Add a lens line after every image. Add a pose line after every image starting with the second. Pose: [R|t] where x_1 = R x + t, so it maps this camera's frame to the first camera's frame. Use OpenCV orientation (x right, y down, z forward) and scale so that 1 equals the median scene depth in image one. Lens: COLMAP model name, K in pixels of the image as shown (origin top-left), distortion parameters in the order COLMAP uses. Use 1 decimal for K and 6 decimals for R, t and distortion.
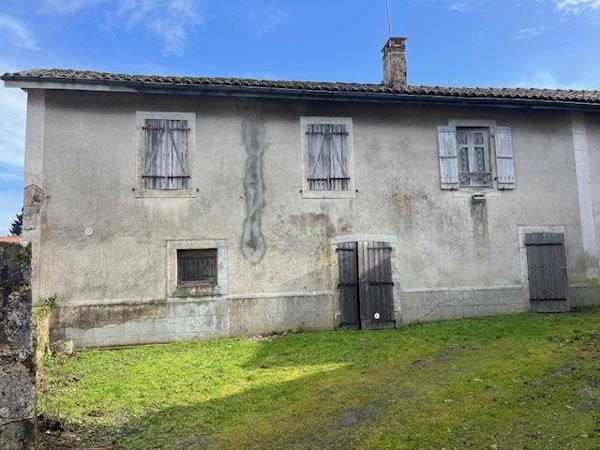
lens RADIAL K [[435.9, 0, 300.9], [0, 435.9, 239.3], [0, 0, 1]] dist [0.051292, -0.046710]
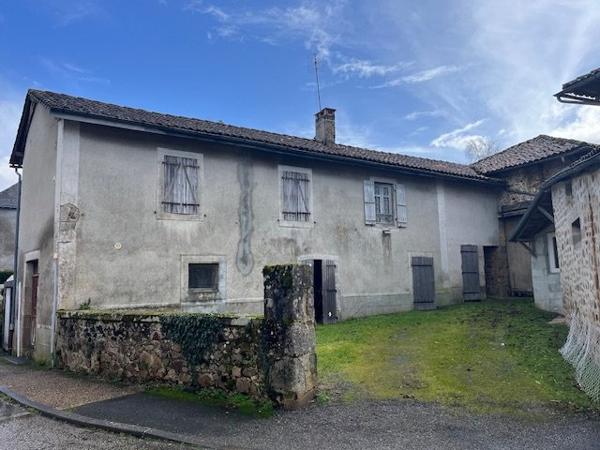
lens RADIAL K [[435.9, 0, 300.9], [0, 435.9, 239.3], [0, 0, 1]] dist [0.051292, -0.046710]
pose [[0.926349, 0.044569, 0.374019, -0.430968], [-0.033708, 0.998800, -0.035533, -0.009527], [-0.375154, 0.020308, 0.926740, -0.255038]]
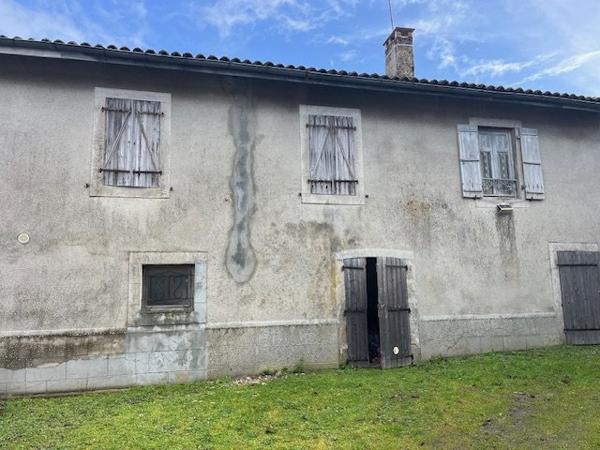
lens RADIAL K [[443.0, 0, 297.0], [0, 443.0, 237.8], [0, 0, 1]] dist [0.048857, -0.047263]
pose [[0.997181, 0.017071, 0.073065, -0.064781], [-0.012934, 0.998305, -0.056735, 0.017220], [-0.073909, 0.055630, 0.995712, 0.181553]]
